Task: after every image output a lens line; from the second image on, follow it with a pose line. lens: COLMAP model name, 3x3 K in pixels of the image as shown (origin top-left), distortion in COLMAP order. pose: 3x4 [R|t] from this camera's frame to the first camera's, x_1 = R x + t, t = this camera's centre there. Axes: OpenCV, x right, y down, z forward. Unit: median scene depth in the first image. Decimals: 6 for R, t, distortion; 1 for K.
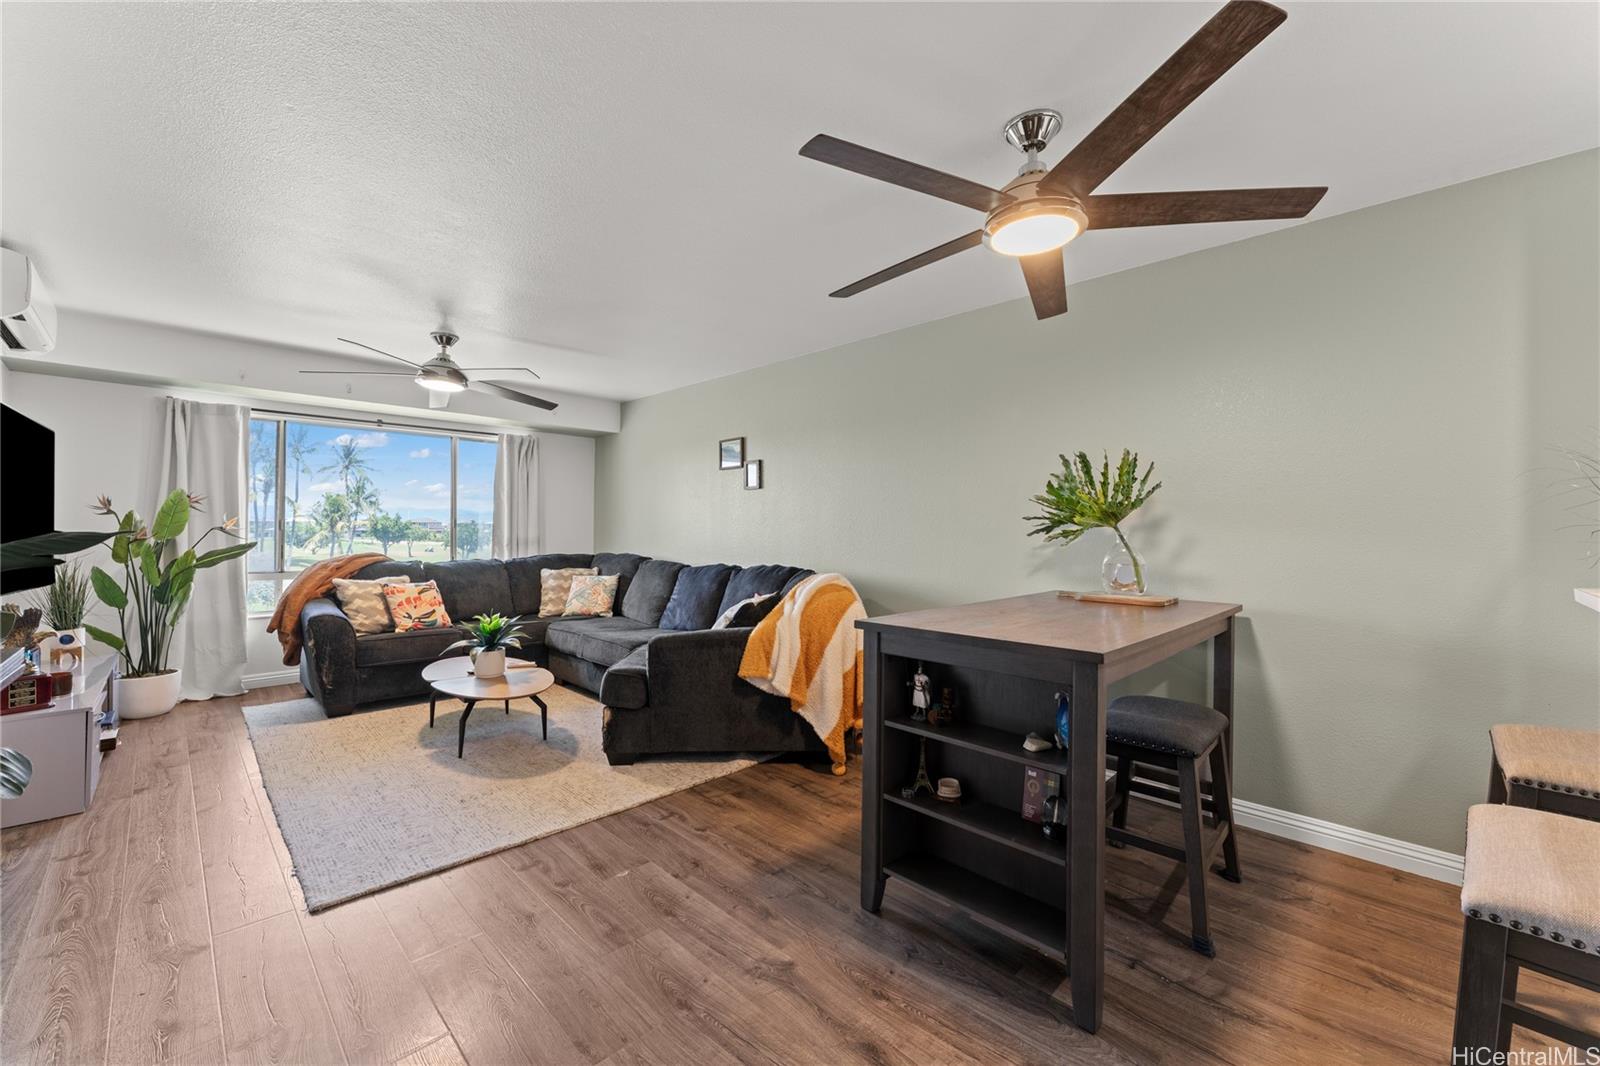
lens RADIAL K [[626.7, 0, 800.0], [0, 626.7, 533.0], [0, 0, 1]] dist [-0.001257, -0.000078]
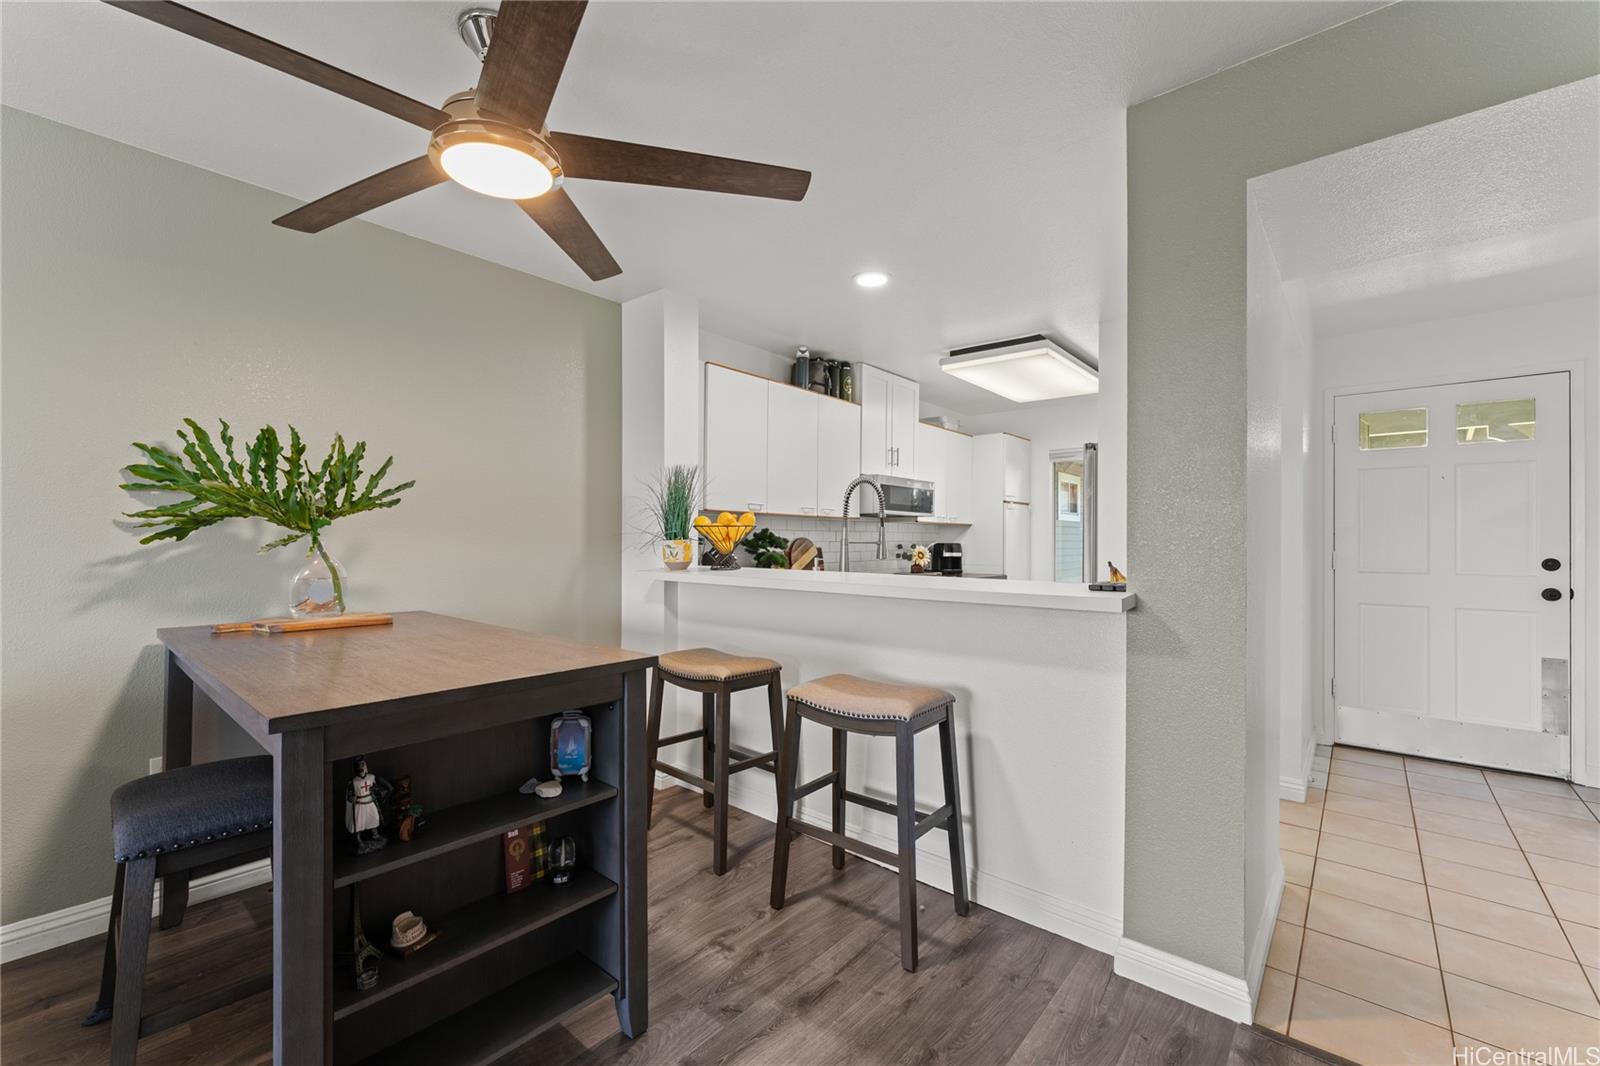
lens RADIAL K [[657.6, 0, 800.0], [0, 657.6, 533.0], [0, 0, 1]] dist [-0.000390, -0.000071]
pose [[-0.064075, 0.000682, 0.997945, -0.311287], [-0.001008, 0.999999, -0.000748, -0.005934], [-0.997945, -0.001053, -0.064074, 0.412162]]
